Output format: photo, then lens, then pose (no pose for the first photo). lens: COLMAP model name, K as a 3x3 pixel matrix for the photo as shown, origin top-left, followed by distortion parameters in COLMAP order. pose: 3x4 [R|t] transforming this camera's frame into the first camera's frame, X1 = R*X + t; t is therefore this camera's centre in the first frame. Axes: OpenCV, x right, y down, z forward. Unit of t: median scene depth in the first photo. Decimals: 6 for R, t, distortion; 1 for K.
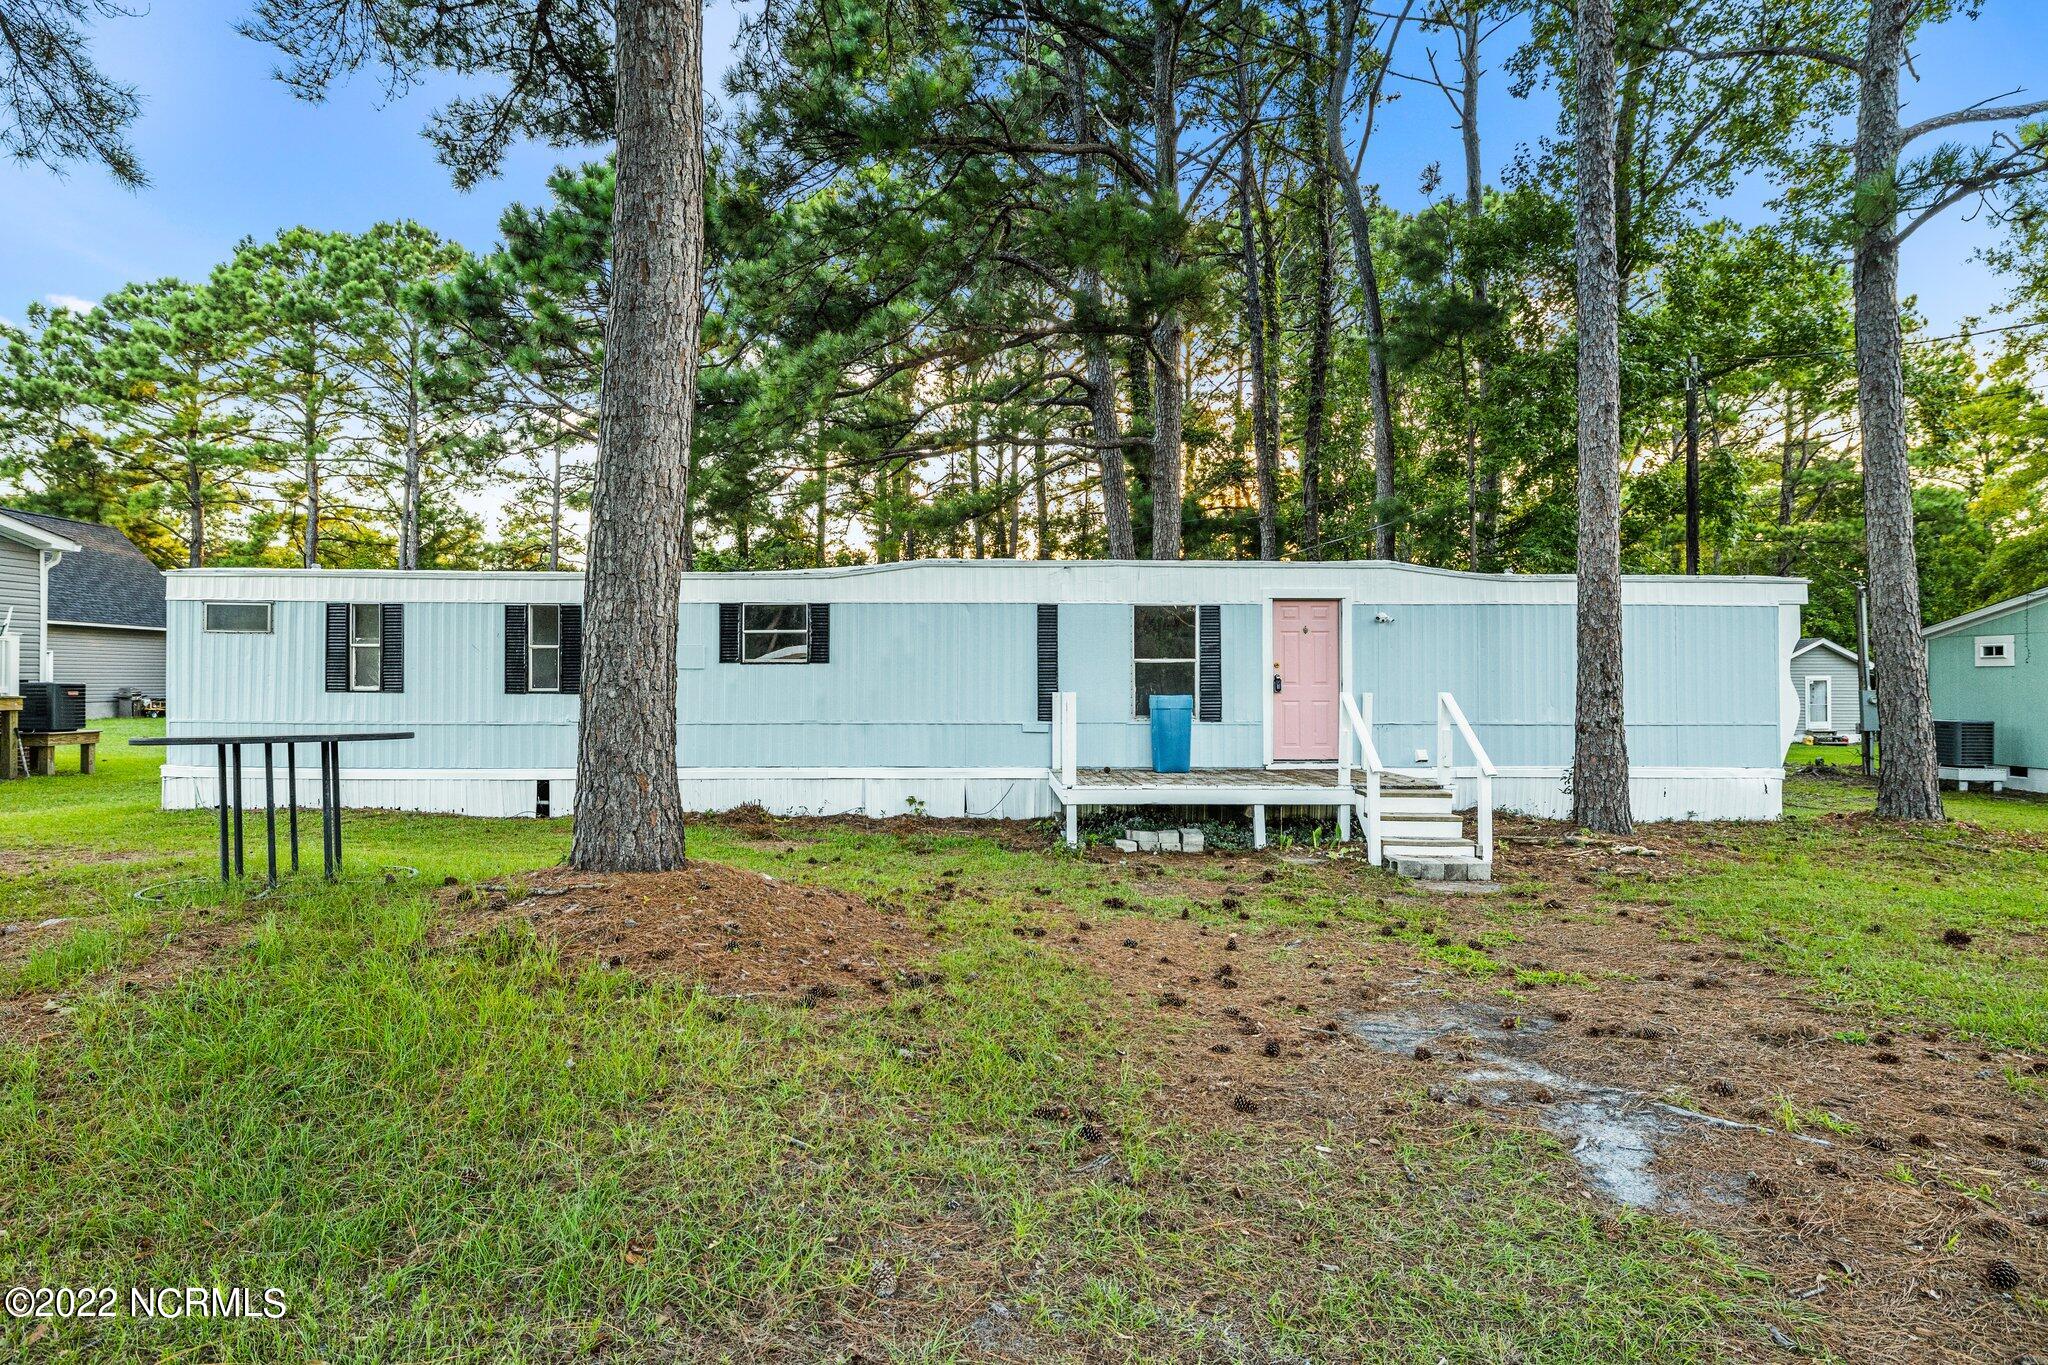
lens RADIAL K [[1161.5, 0, 1019.2], [0, 1161.5, 674.0], [0, 0, 1]] dist [-0.004019, 0.003924]
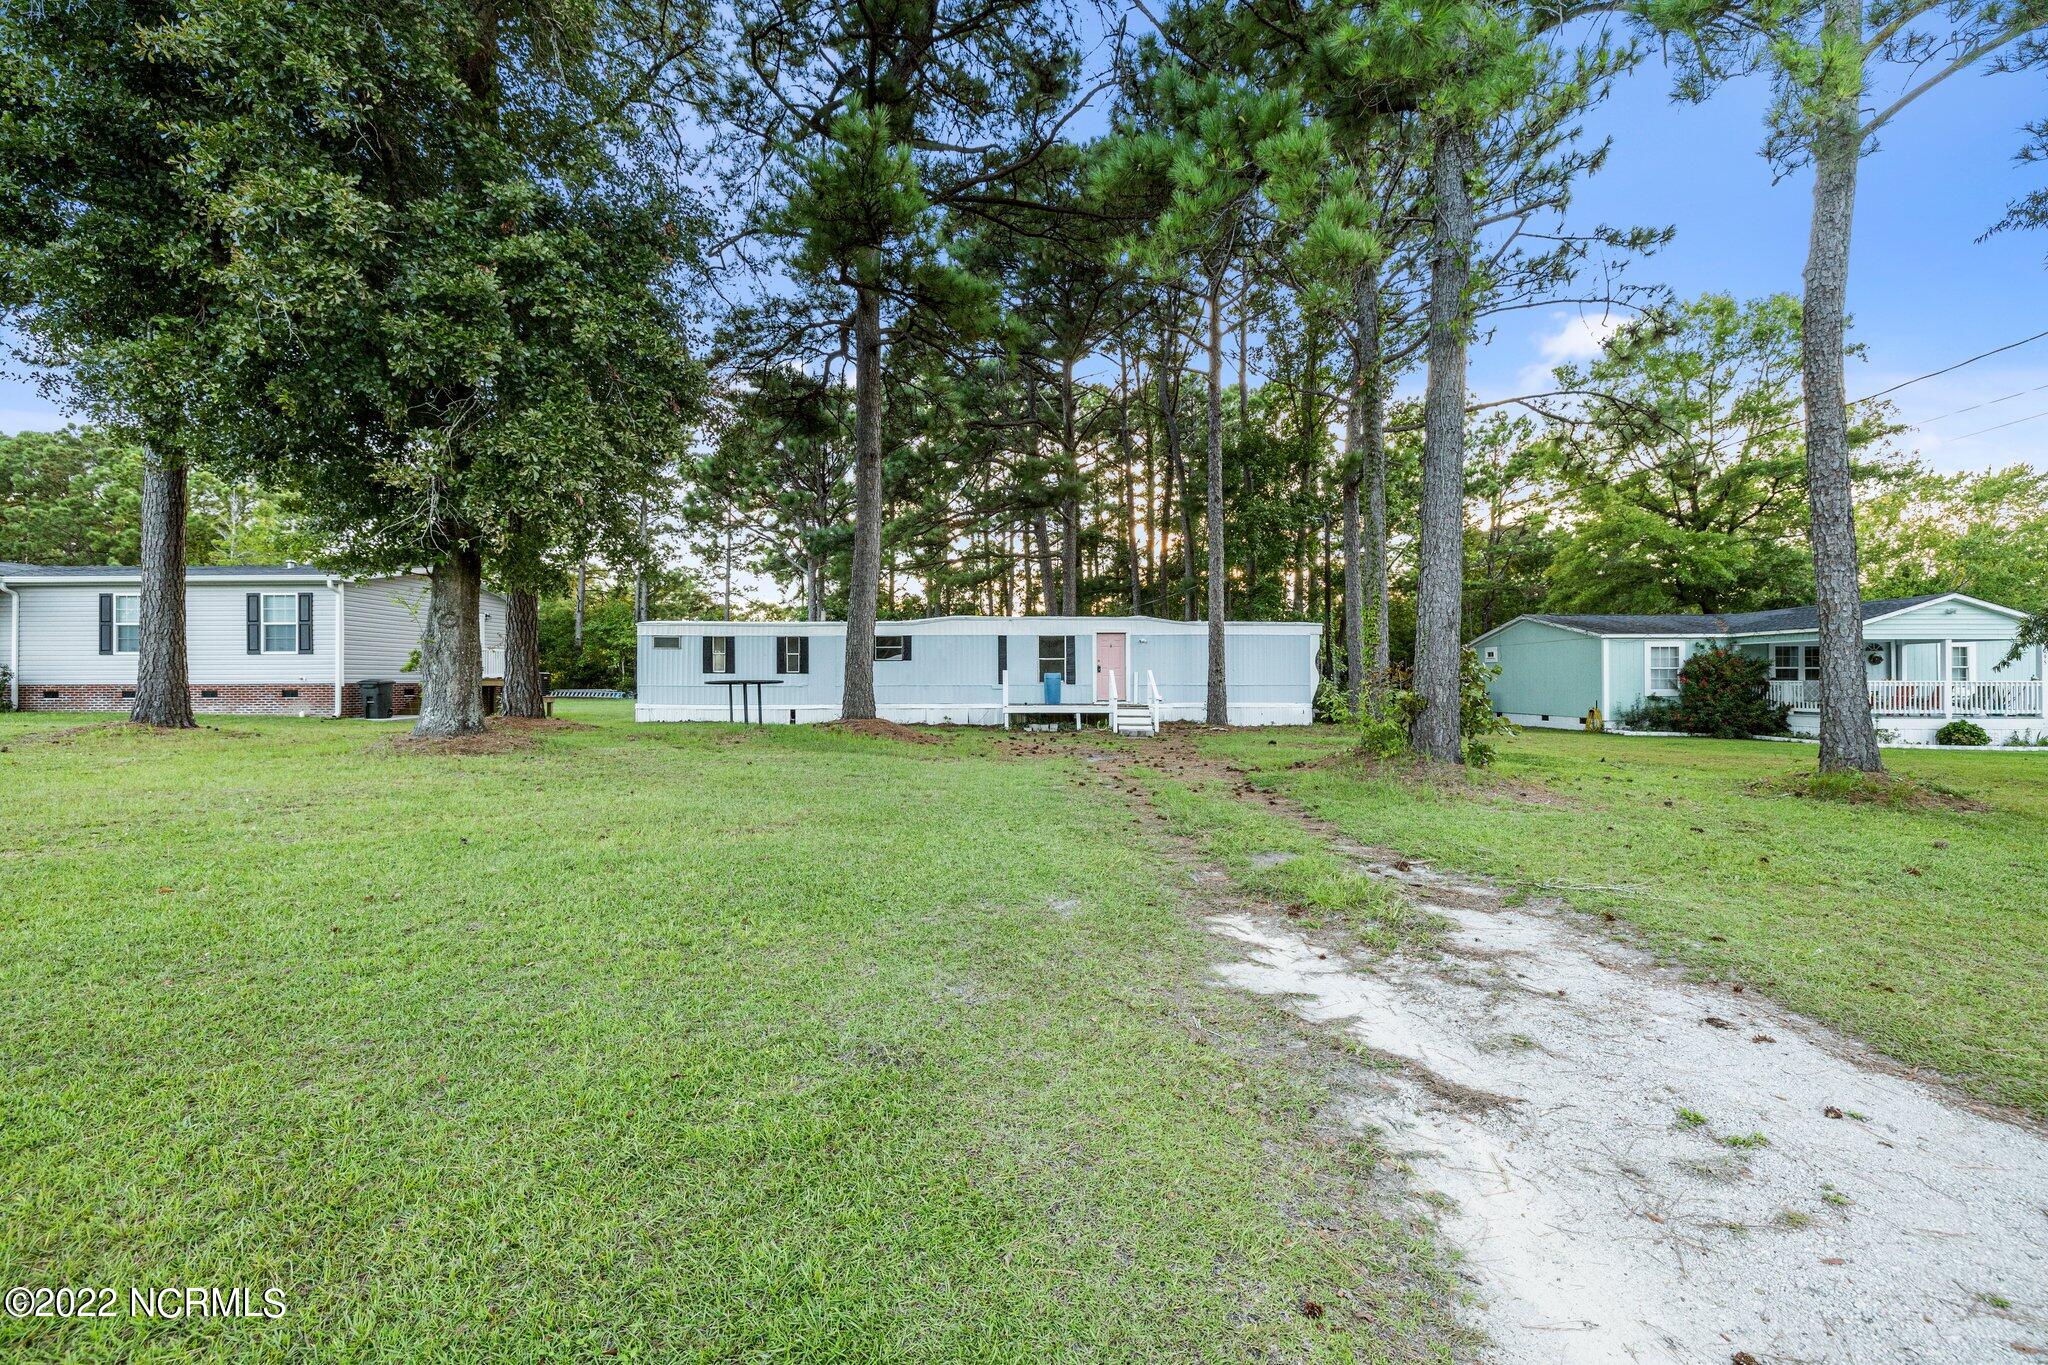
lens RADIAL K [[841.1, 0, 1022.4], [0, 841.1, 683.3], [0, 0, 1]] dist [0.000104, -0.000049]
pose [[0.999974, -0.003119, -0.006554, 0.077755], [0.003181, 0.999951, 0.009353, 0.022717], [0.006525, -0.009373, 0.999935, -0.743094]]
